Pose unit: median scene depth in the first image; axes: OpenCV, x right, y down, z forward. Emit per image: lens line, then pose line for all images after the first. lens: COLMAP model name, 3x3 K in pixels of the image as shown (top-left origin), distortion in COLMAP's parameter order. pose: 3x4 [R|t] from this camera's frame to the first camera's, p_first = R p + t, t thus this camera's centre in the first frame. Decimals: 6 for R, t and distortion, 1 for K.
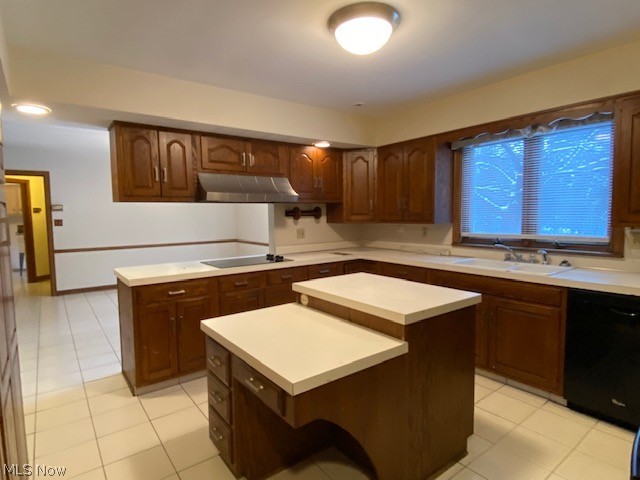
lens RADIAL K [[354.2, 0, 321.7], [0, 354.2, 241.4], [0, 0, 1]] dist [0.006929, -0.003670]
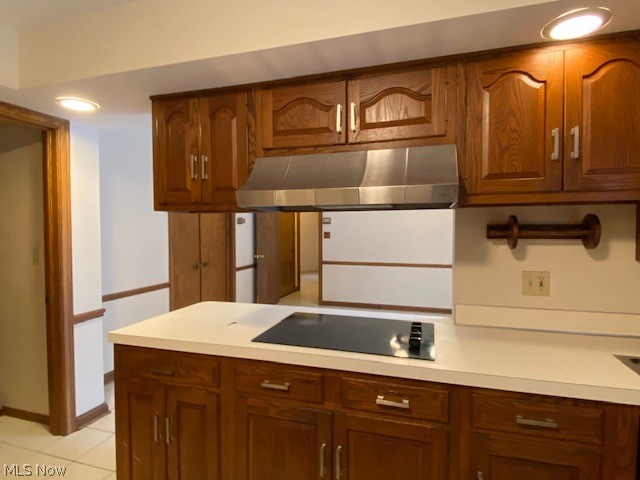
lens RADIAL K [[354.2, 0, 320.1], [0, 354.2, 235.9], [0, 0, 1]] dist [0.006929, -0.003670]
pose [[0.574987, 0.030292, -0.817601, 0.133625], [-0.070057, 0.997467, -0.012312, -0.055290], [0.815157, 0.064358, 0.575653, 0.597369]]
